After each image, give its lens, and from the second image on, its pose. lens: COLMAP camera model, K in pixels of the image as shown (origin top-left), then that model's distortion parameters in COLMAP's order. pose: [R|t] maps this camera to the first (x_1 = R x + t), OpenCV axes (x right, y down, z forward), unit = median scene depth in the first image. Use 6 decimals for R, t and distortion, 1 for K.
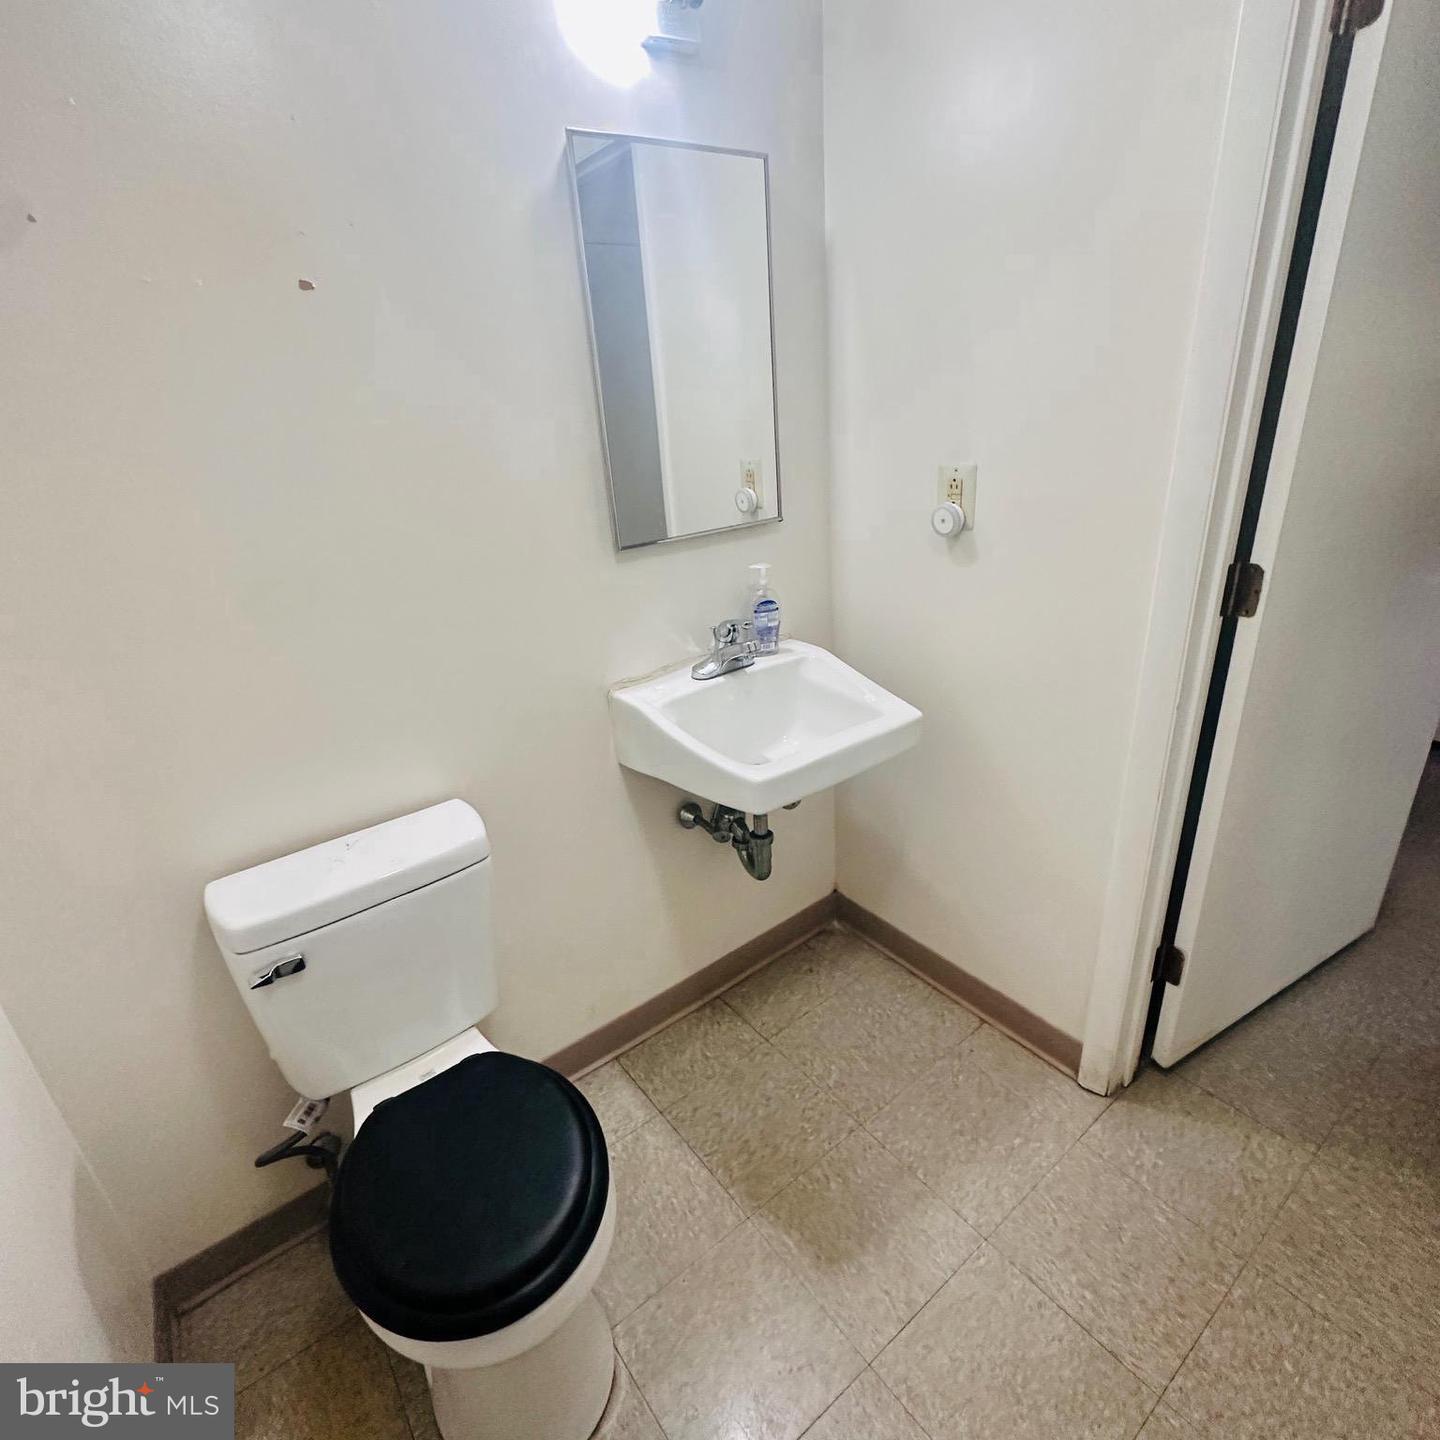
lens RADIAL K [[765.8, 0, 718.7], [0, 765.8, 719.9], [0, 0, 1]] dist [0.000365, 0.000210]
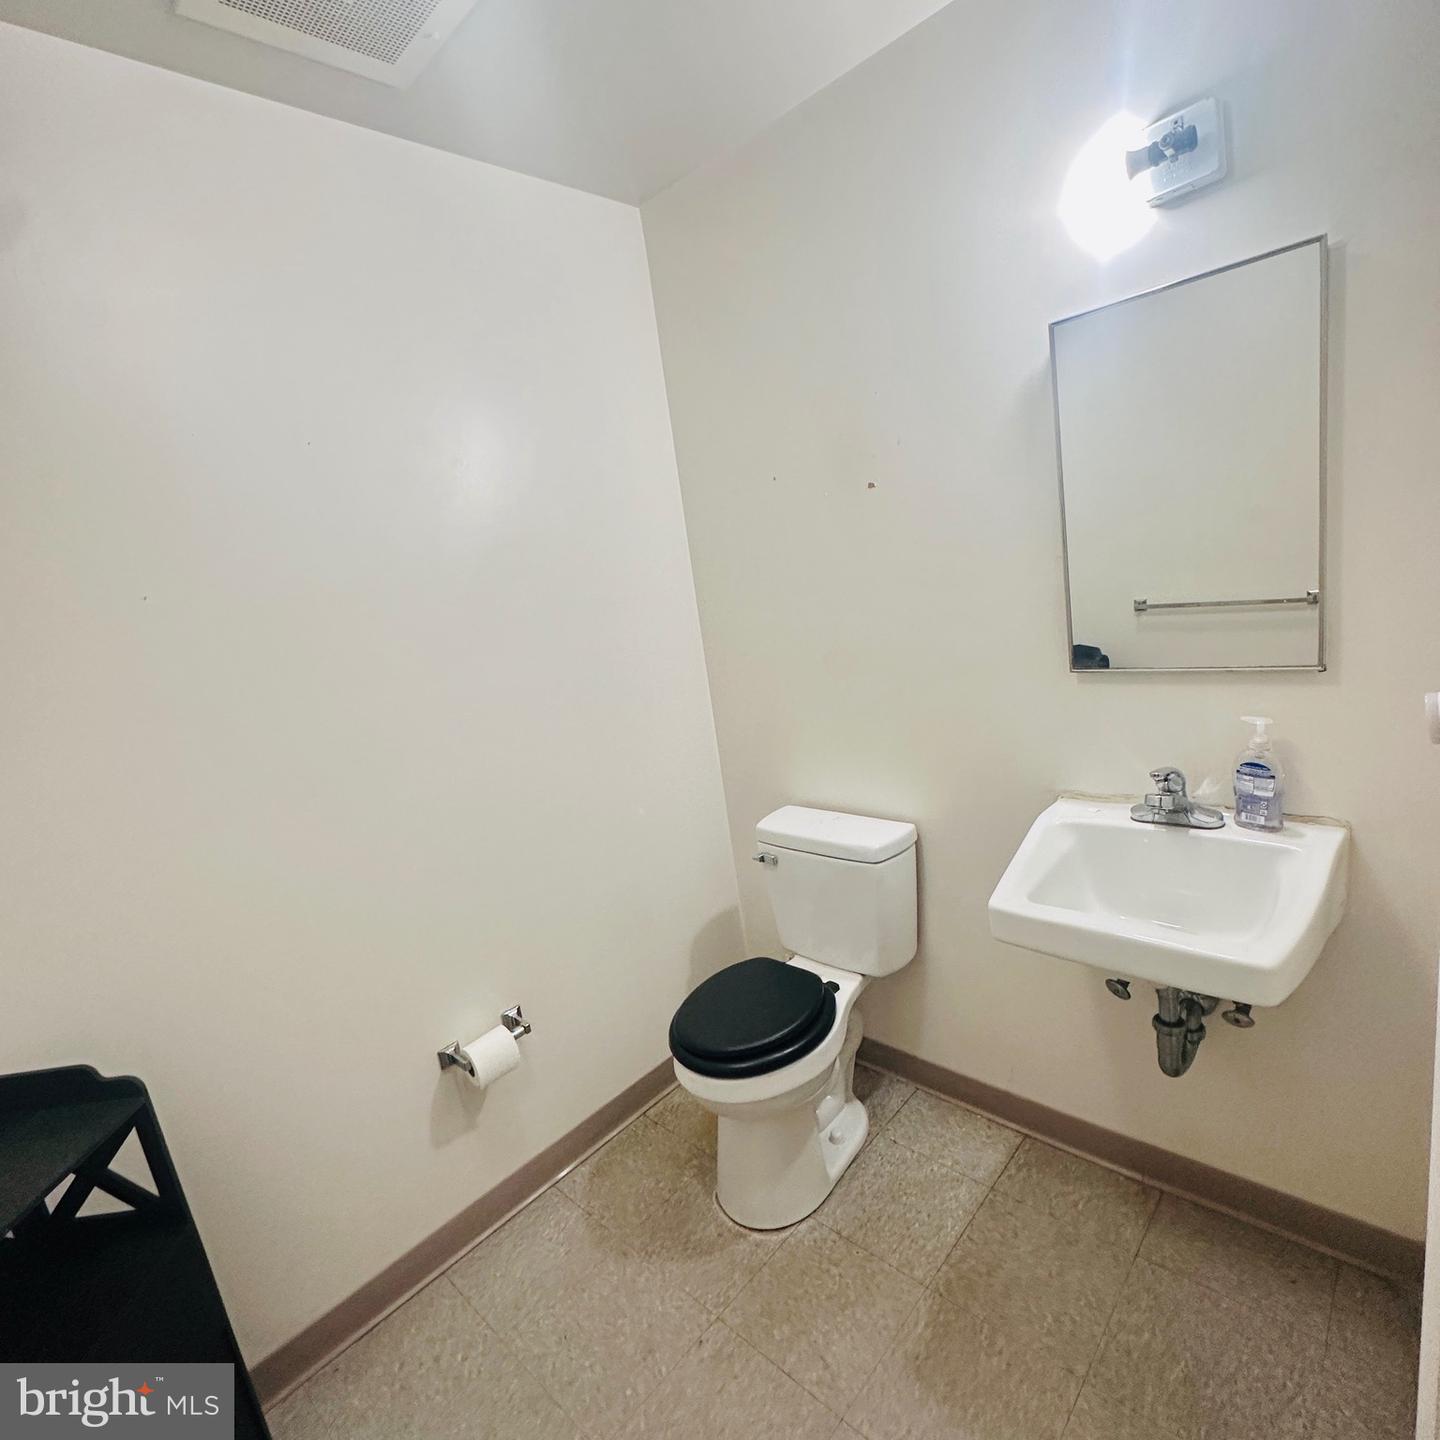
lens RADIAL K [[765.8, 0, 719.8], [0, 765.8, 720.6], [0, 0, 1]] dist [0.000365, 0.000210]
pose [[0.175981, 0.242049, -0.954171, 0.751189], [-0.257030, 0.946972, 0.192818, -0.217171], [0.950245, 0.211318, 0.228863, 0.281503]]
